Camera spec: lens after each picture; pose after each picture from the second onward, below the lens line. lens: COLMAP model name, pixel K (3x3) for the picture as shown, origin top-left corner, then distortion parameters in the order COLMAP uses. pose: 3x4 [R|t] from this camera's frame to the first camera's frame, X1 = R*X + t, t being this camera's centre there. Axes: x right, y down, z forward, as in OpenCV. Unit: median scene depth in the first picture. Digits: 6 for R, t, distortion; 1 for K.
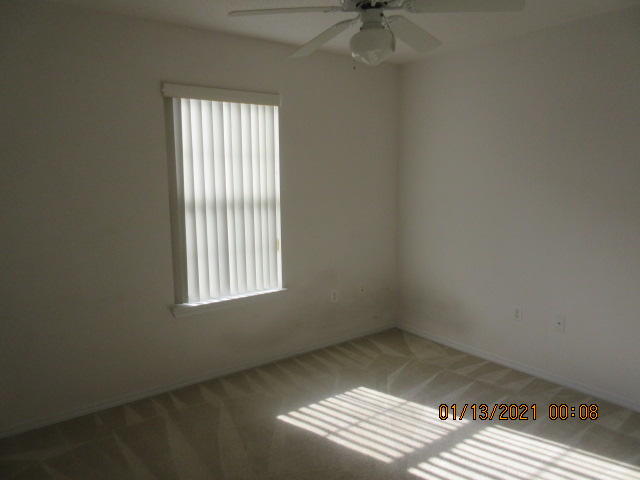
lens RADIAL K [[478.1, 0, 320.0], [0, 478.1, 240.0], [0, 0, 1]] dist [0.004538, 0.004098]
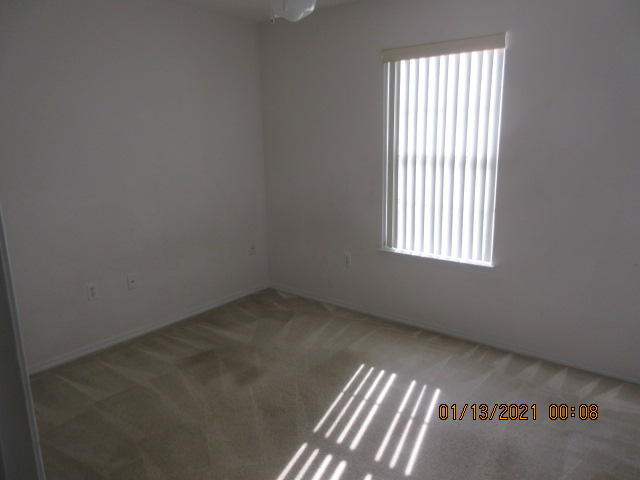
lens RADIAL K [[478.1, 0, 320.0], [0, 478.1, 240.0], [0, 0, 1]] dist [0.004538, 0.004098]
pose [[0.289218, 0.201988, -0.935710, 0.702900], [-0.118516, 0.977520, 0.174381, -0.060857], [0.949898, 0.060463, 0.306655, 0.483700]]
